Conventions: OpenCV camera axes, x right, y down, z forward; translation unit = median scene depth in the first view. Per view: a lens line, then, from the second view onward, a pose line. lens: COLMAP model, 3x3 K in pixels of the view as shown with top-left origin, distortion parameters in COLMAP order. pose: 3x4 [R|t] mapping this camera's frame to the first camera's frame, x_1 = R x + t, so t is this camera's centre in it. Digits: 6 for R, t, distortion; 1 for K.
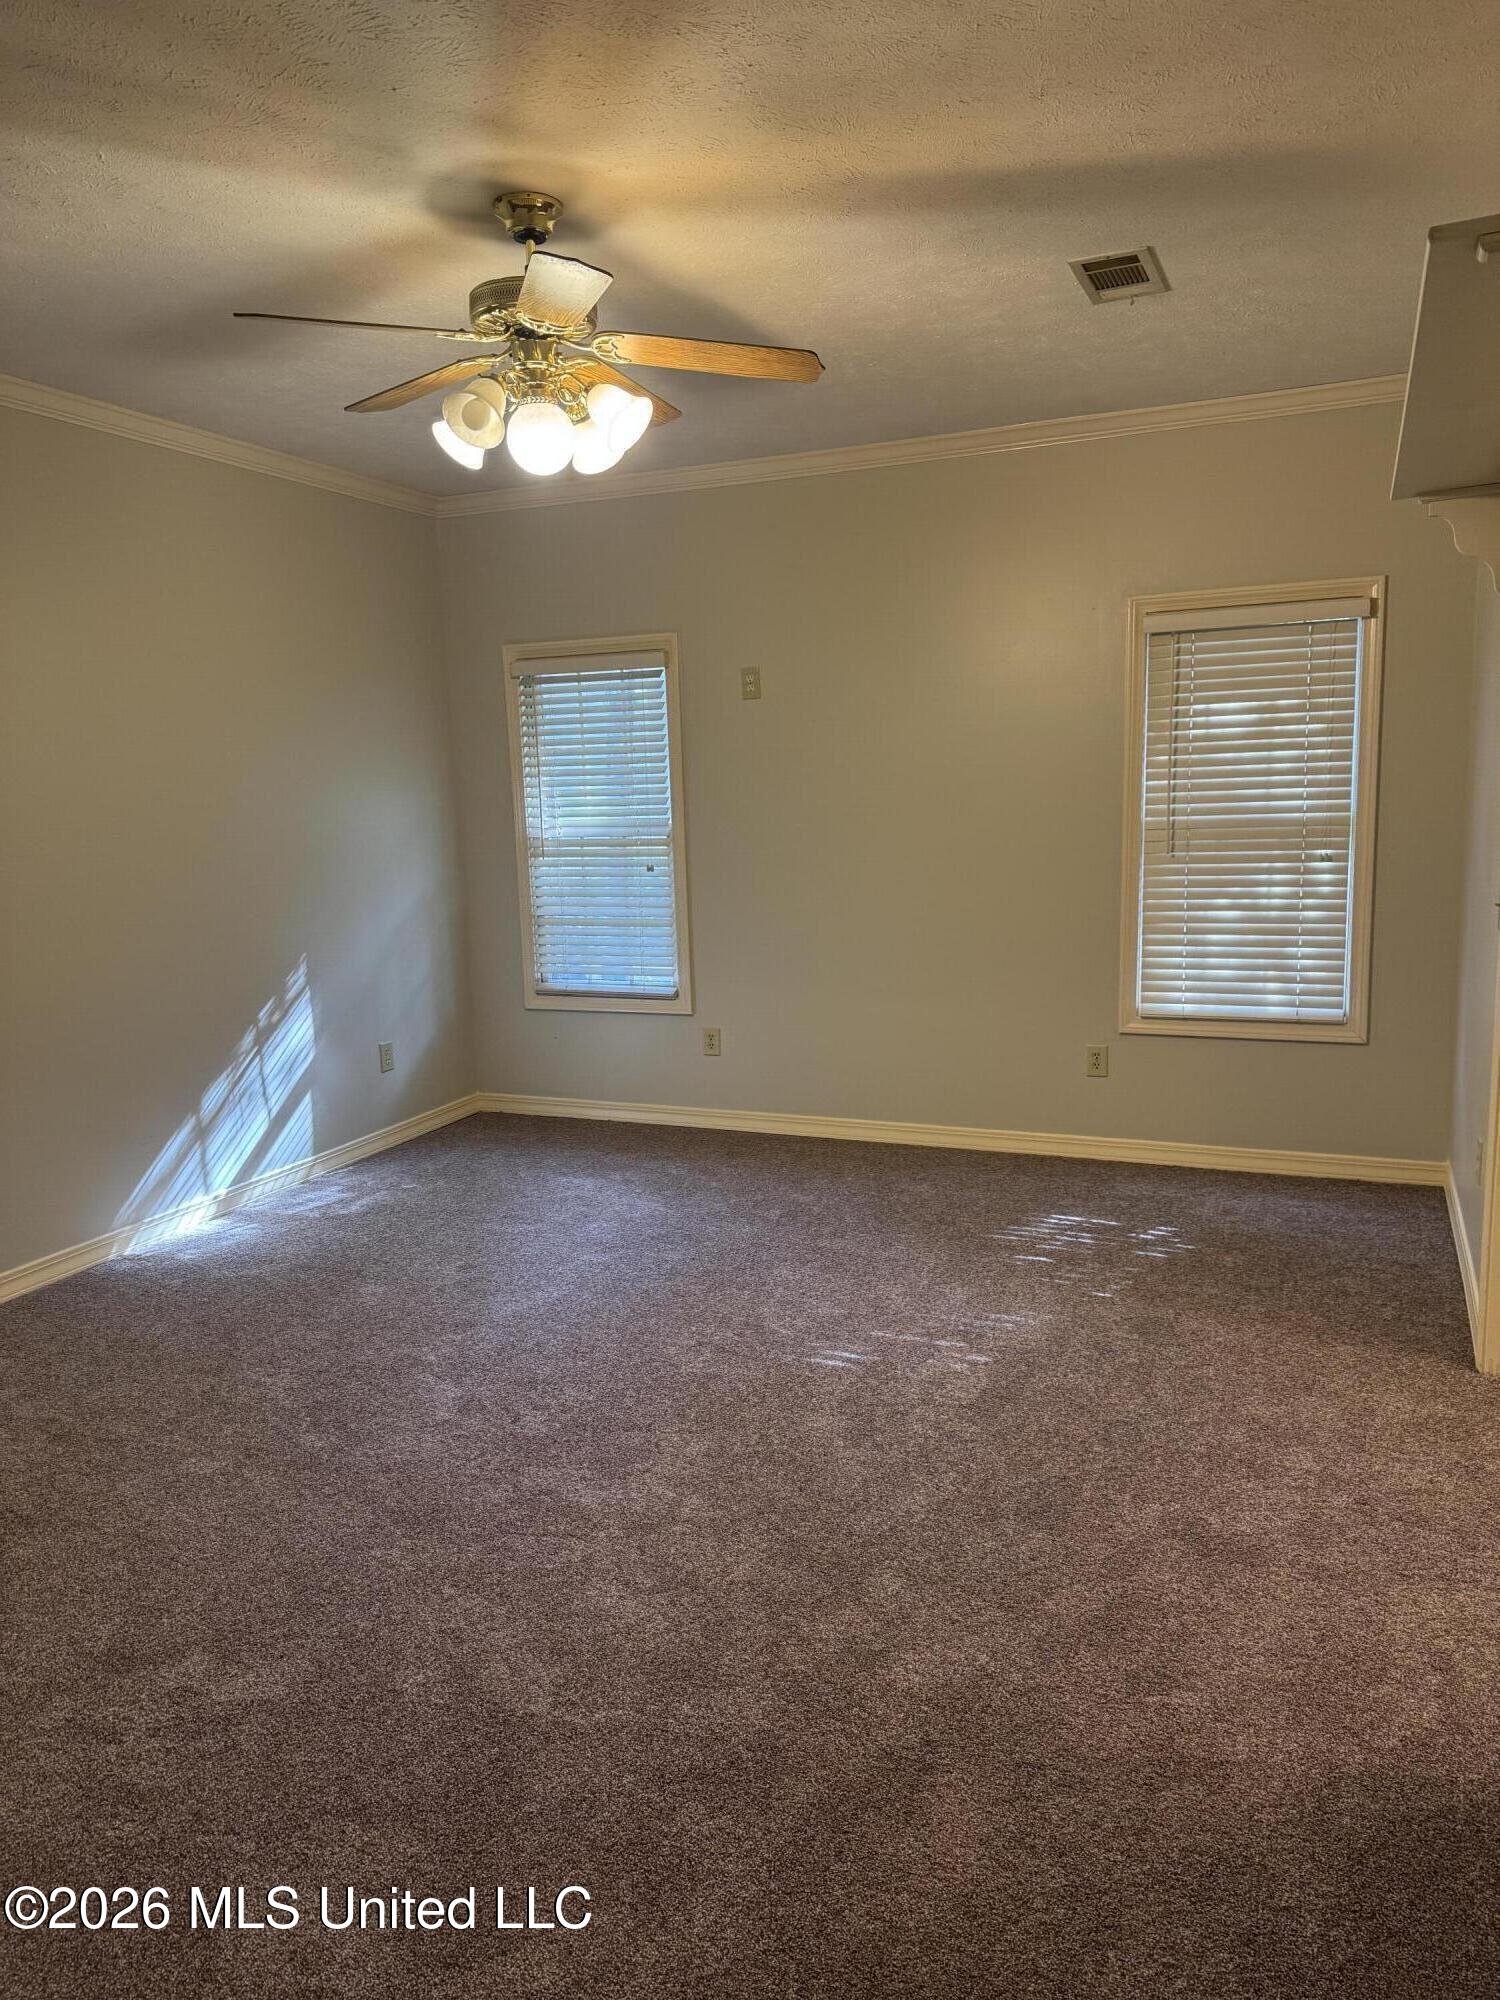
lens RADIAL K [[1391.5, 0, 742.4], [0, 1391.5, 999.9], [0, 0, 1]] dist [0.038107, -0.025492]
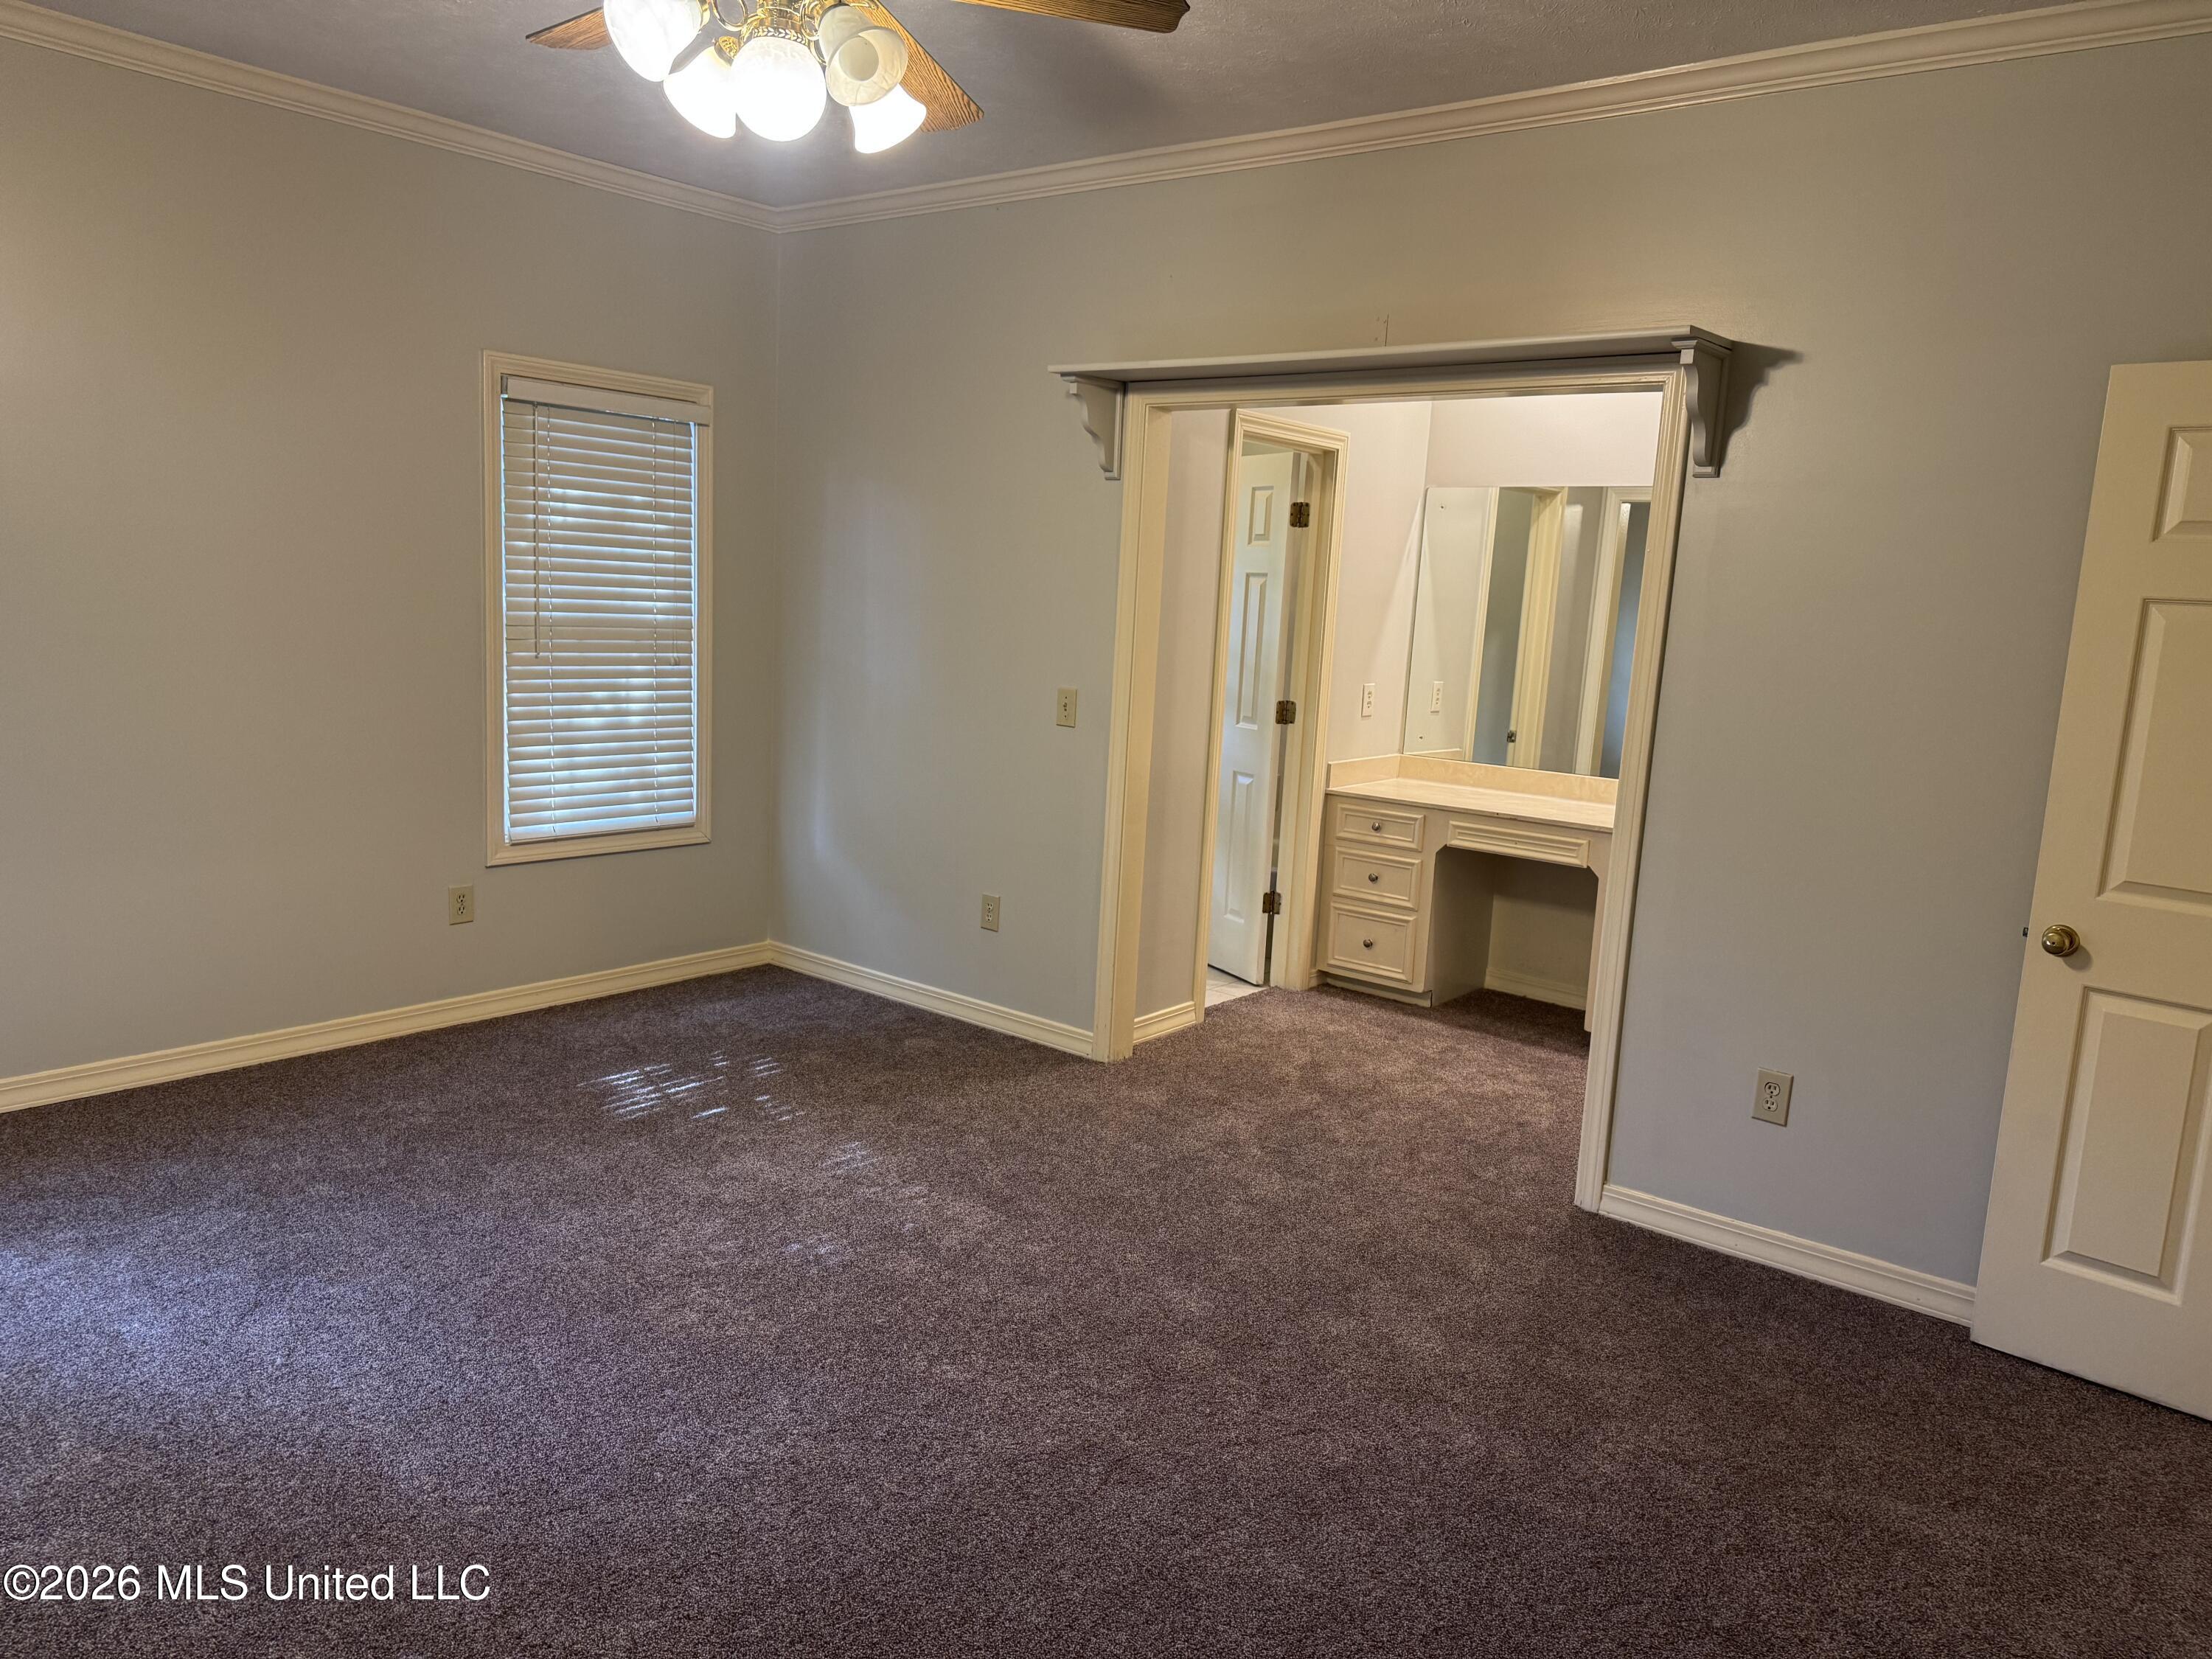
lens RADIAL K [[1539.0, 0, 1105.5], [0, 1539.0, 839.6], [0, 0, 1]] dist [0.038107, -0.025492]
pose [[0.243224, -0.107728, 0.963969, -0.564043], [0.084732, 0.992374, 0.089523, -0.046632], [-0.966262, 0.059905, 0.250497, 0.425633]]
